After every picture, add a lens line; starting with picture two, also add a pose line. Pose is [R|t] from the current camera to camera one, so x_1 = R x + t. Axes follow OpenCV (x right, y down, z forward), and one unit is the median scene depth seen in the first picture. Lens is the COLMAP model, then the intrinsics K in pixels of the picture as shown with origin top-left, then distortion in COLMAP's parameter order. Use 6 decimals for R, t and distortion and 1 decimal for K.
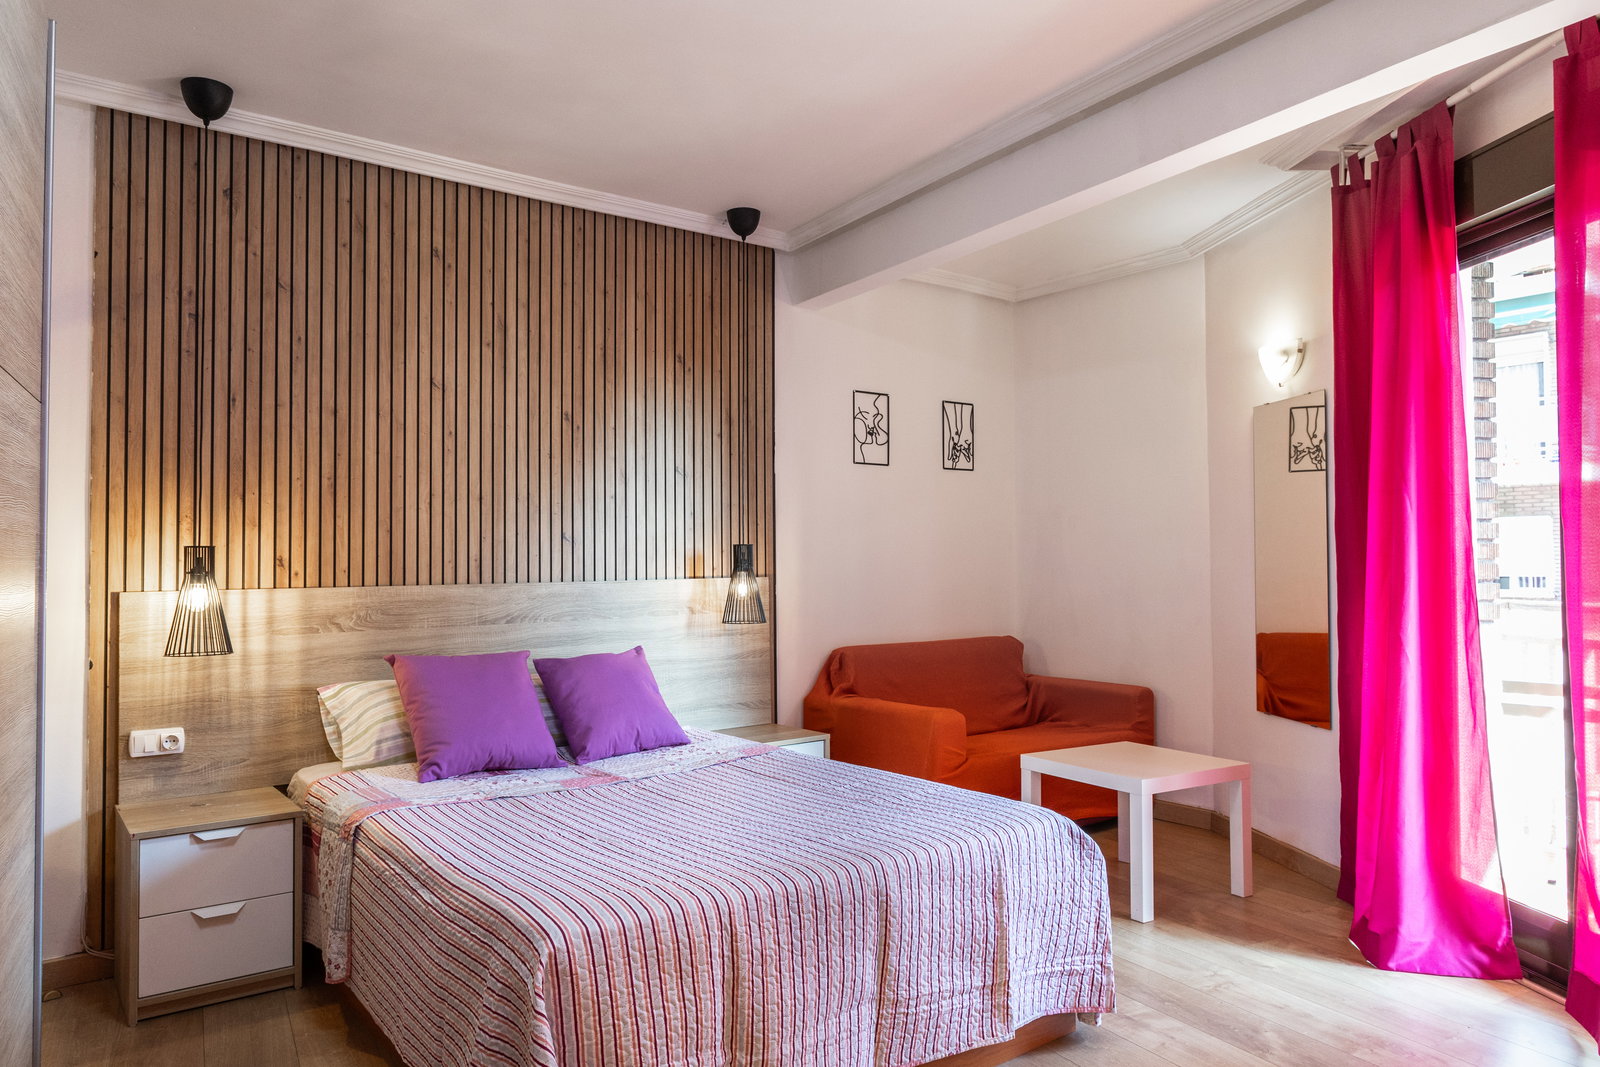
lens RADIAL K [[1084.8, 0, 803.5], [0, 1084.8, 532.5], [0, 0, 1]] dist [-0.003120, -0.000916]
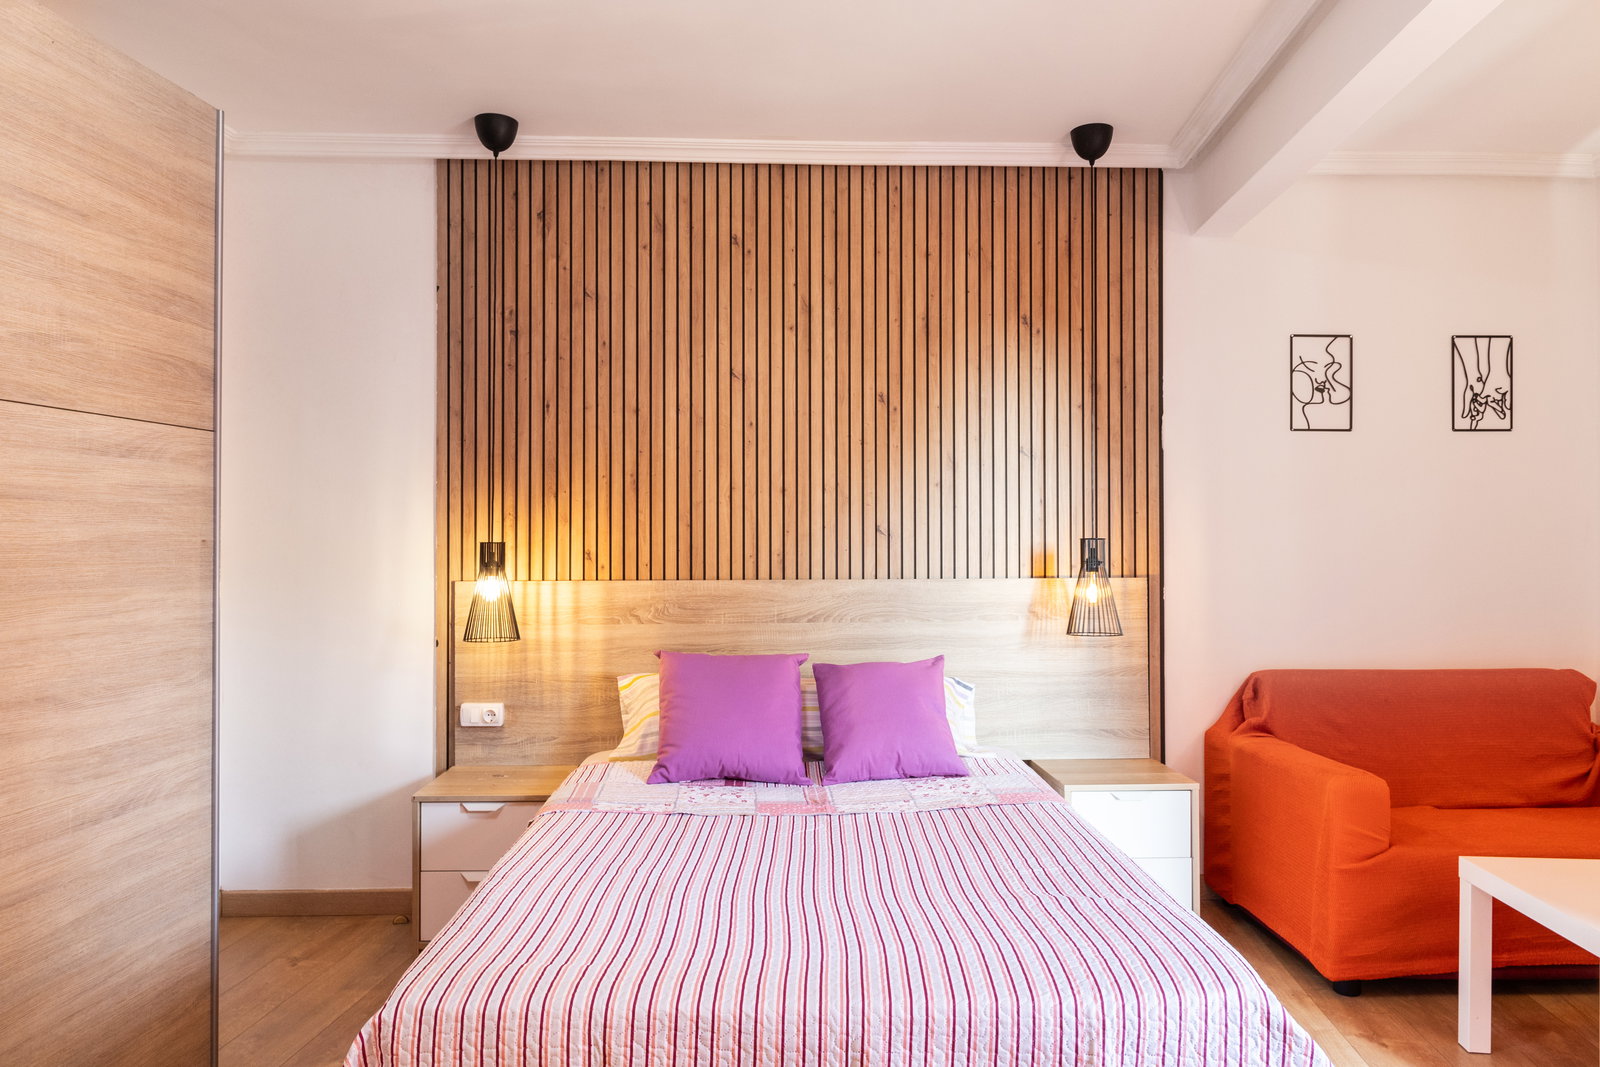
lens RADIAL K [[1066.7, 0, 800.0], [0, 1066.7, 533.5], [0, 0, 1]] dist [-0.004315, 0.001534]
pose [[0.812312, 0.004041, -0.583208, 0.256691], [0.009044, 0.999768, 0.019523, -0.011372], [0.583152, -0.021134, 0.812088, 0.235800]]
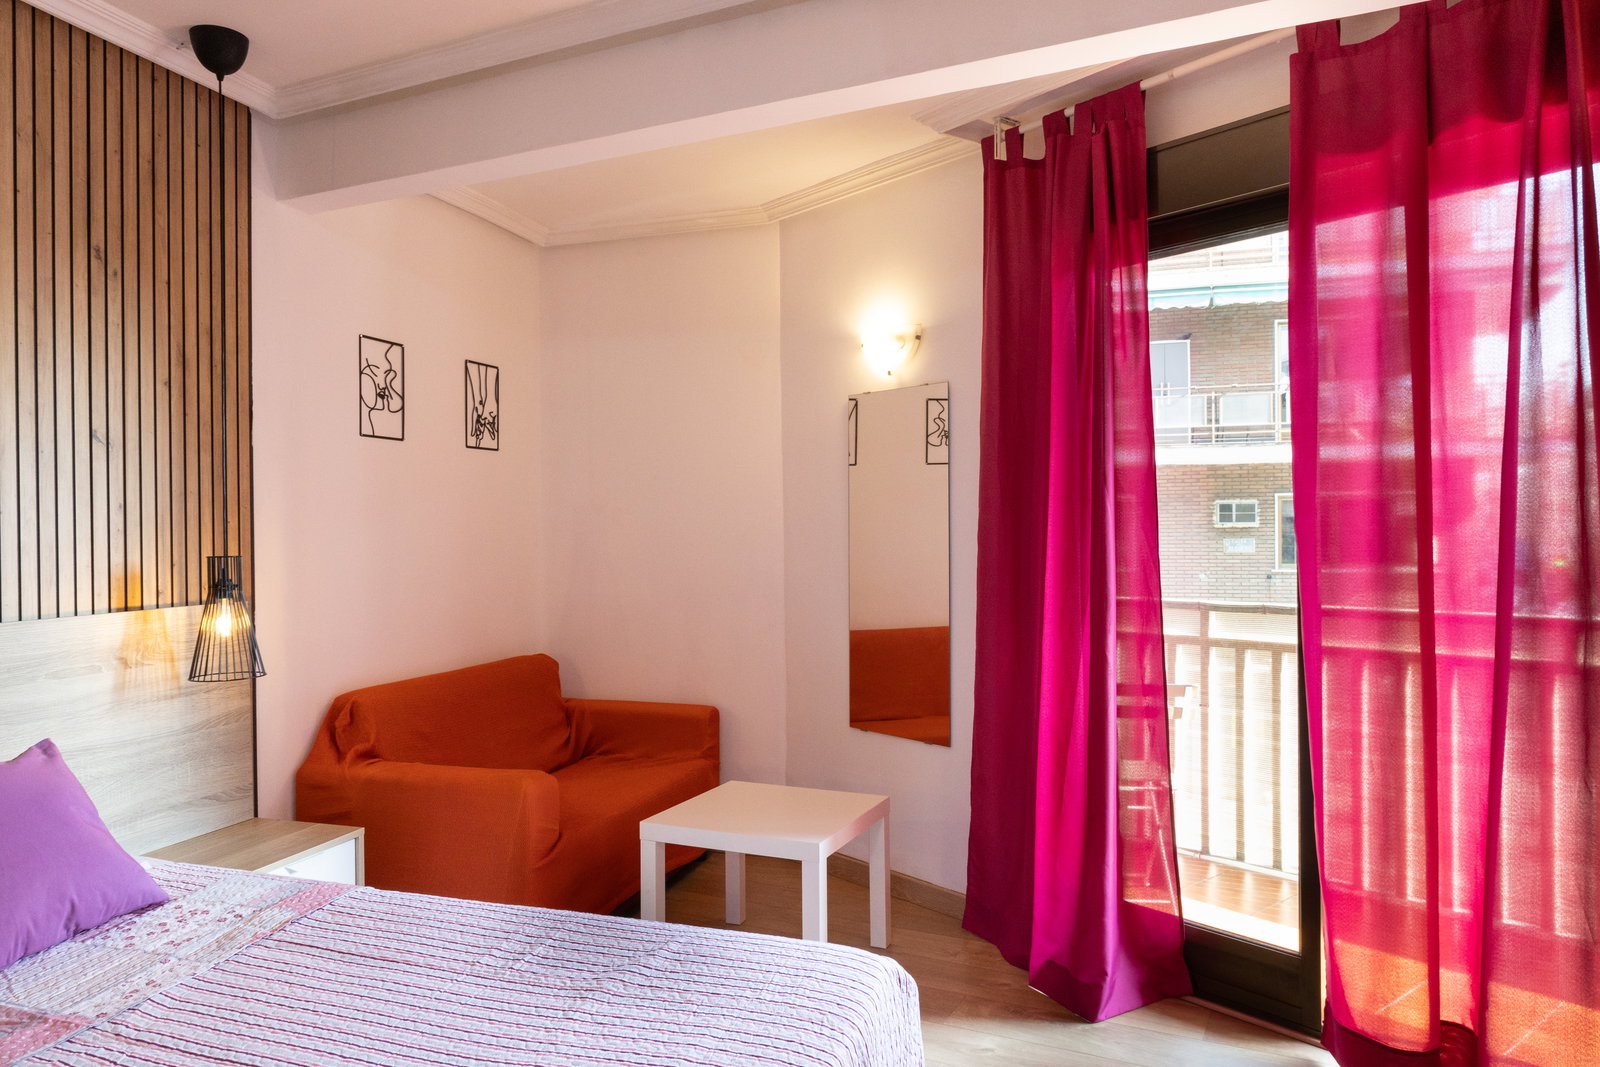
lens RADIAL K [[1066.7, 0, 800.0], [0, 1066.7, 533.5], [0, 0, 1]] dist [-0.004315, 0.001534]
pose [[0.833130, -0.003787, 0.553065, -0.129553], [-0.009697, 0.999723, 0.021453, -0.020942], [-0.552993, -0.023236, 0.832862, 0.307529]]
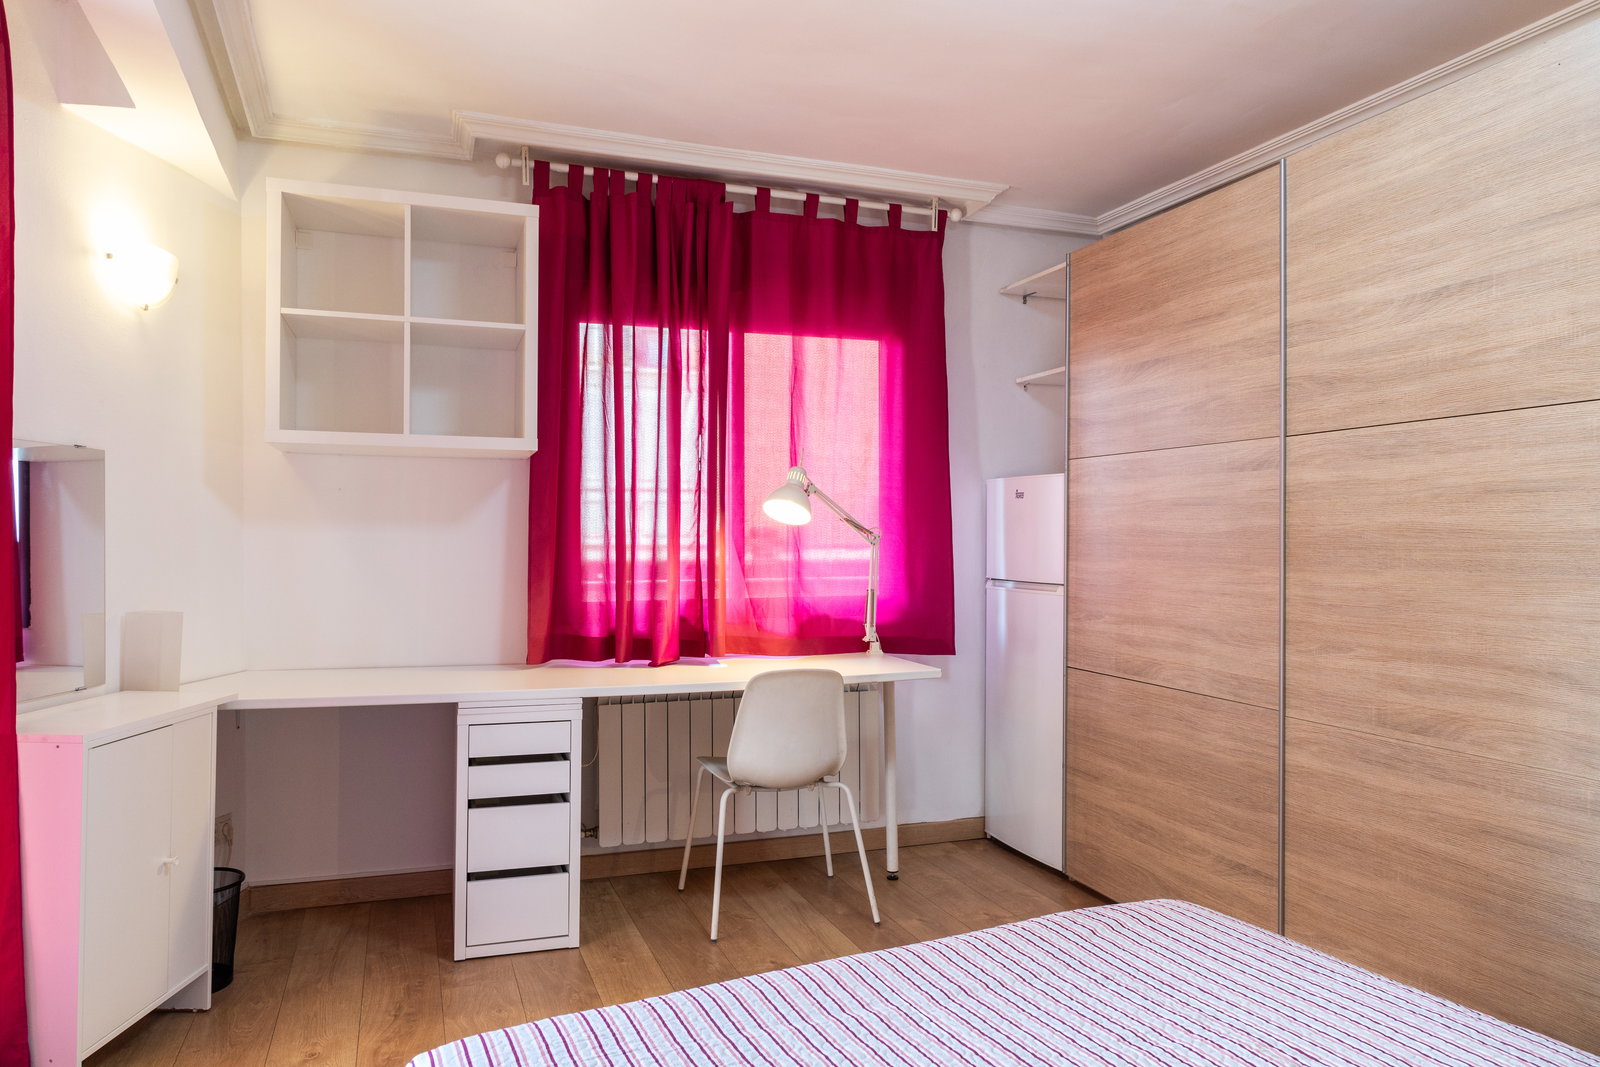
lens RADIAL K [[1066.7, 0, 800.0], [0, 1066.7, 533.5], [0, 0, 1]] dist [-0.004315, 0.001534]
pose [[-0.987974, 0.005749, 0.154515, -0.024786], [0.001178, 0.999560, -0.029653, 0.016582], [-0.154617, -0.029115, -0.987545, 1.025901]]
